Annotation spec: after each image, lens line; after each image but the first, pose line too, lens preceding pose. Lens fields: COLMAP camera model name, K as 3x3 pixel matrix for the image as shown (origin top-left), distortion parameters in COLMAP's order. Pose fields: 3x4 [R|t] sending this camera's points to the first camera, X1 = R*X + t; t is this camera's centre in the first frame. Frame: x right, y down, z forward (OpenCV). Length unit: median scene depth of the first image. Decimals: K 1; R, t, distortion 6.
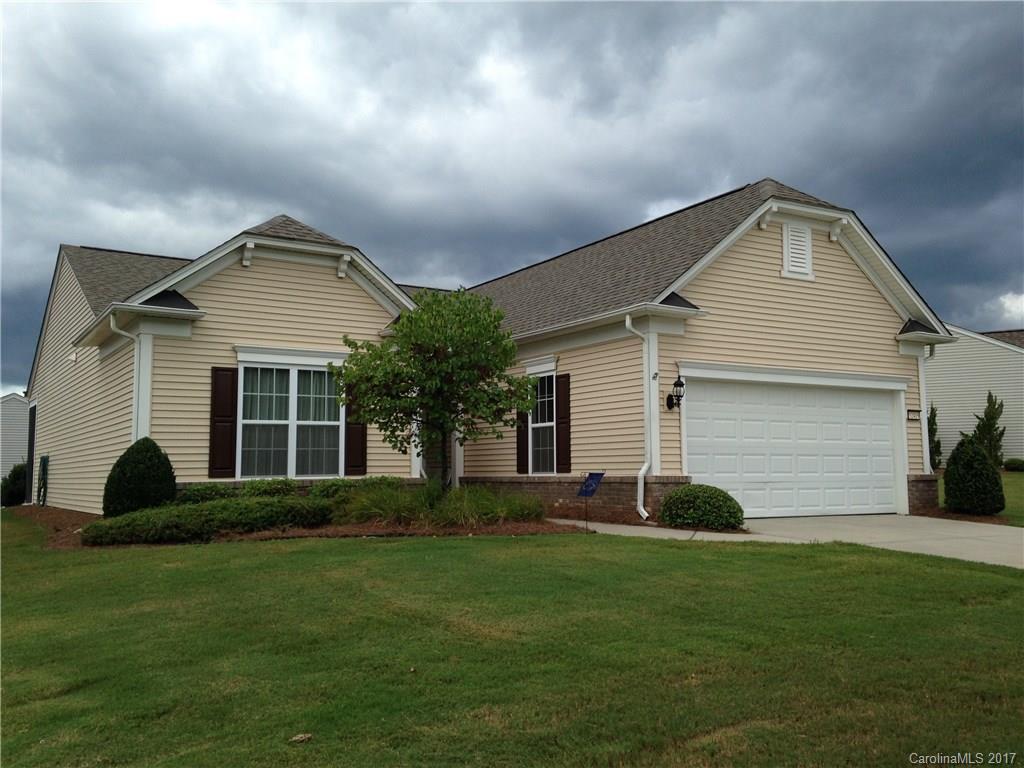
lens RADIAL K [[932.7, 0, 512.0], [0, 932.7, 384.0], [0, 0, 1]] dist [0.227599, -0.325687]
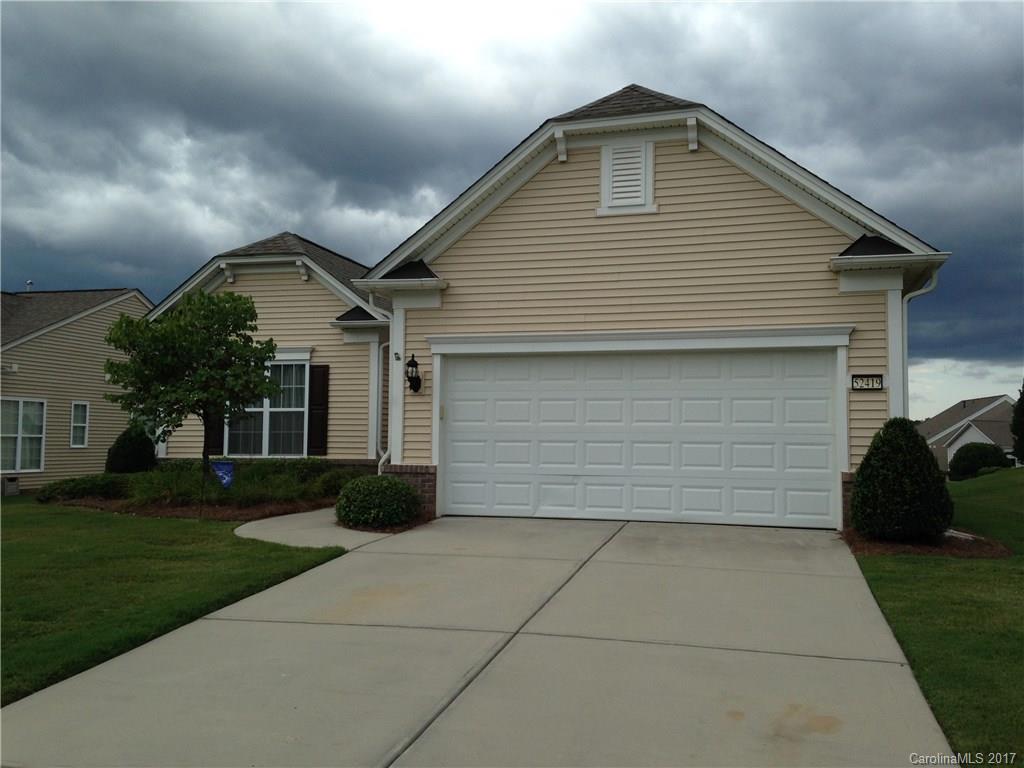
lens RADIAL K [[932.7, 0, 512.0], [0, 932.7, 384.0], [0, 0, 1]] dist [0.227599, -0.325687]
pose [[0.663460, -0.031999, -0.747527, 0.832932], [0.056208, 0.998393, 0.007149, 0.016906], [0.746097, -0.046761, 0.664193, 0.431018]]
